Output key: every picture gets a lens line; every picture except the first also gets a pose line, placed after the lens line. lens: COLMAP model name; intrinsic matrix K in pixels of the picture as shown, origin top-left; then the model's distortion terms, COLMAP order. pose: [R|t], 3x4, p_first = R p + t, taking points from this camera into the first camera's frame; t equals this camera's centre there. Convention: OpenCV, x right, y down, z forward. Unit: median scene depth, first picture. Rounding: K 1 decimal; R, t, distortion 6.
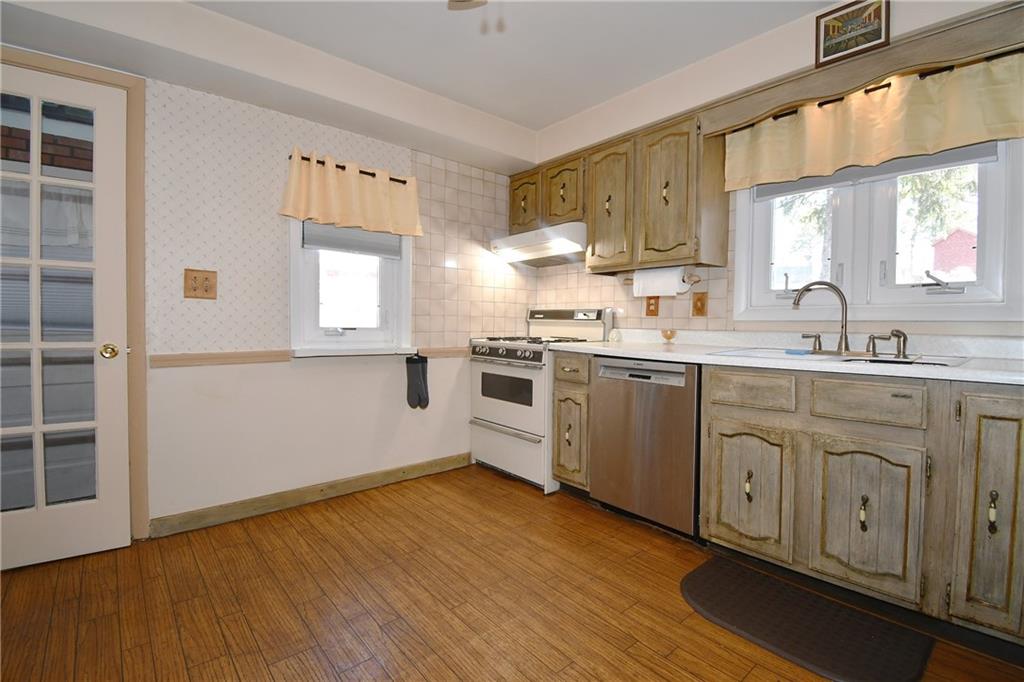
lens RADIAL K [[450.9, 0, 501.7], [0, 450.9, 337.9], [0, 0, 1]] dist [0.020026, -0.025213]
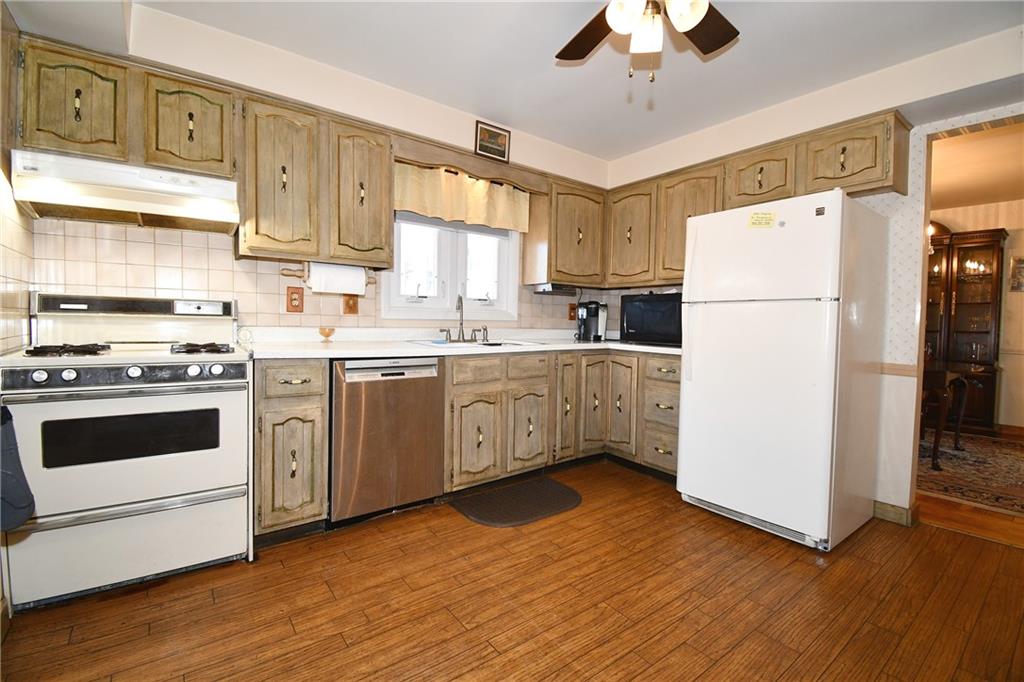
lens RADIAL K [[450.9, 0, 501.7], [0, 450.9, 337.9], [0, 0, 1]] dist [0.020026, -0.025213]
pose [[0.071788, -0.048200, 0.996255, -0.769119], [0.016242, 0.998756, 0.047151, -0.046564], [-0.997288, 0.012797, 0.072481, 0.737012]]
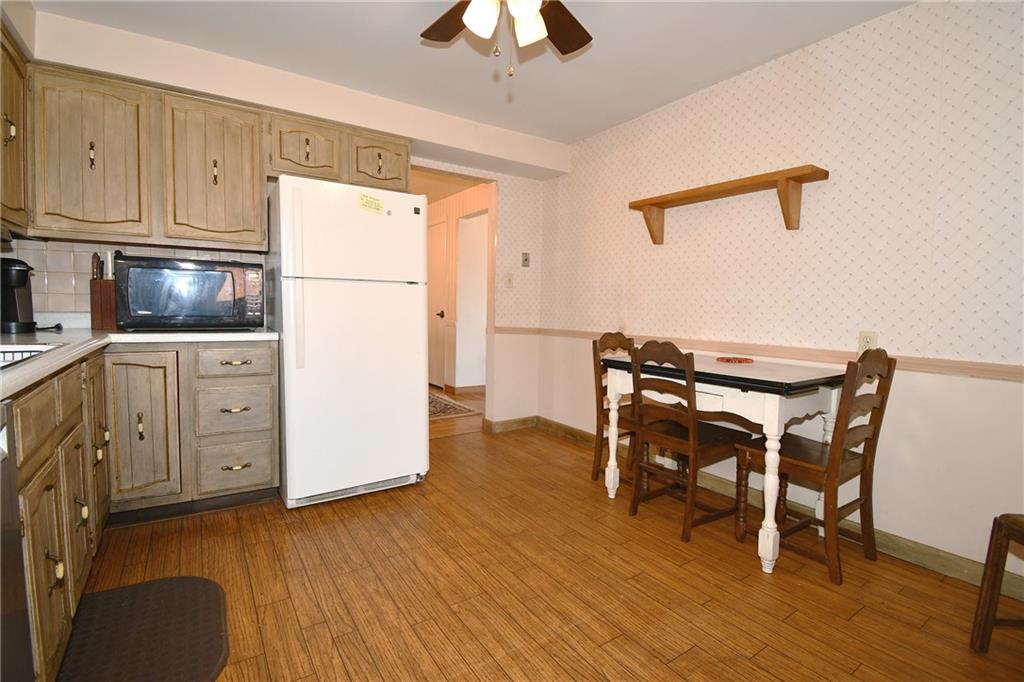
lens RADIAL K [[471.7, 0, 512.0], [0, 471.7, 341.0], [0, 0, 1]] dist [0.001133, -0.017309]
pose [[-0.994671, -0.036305, 0.096496, -0.111824], [-0.026115, 0.994147, 0.104833, -0.057758], [-0.099737, 0.101754, -0.989797, 1.362996]]
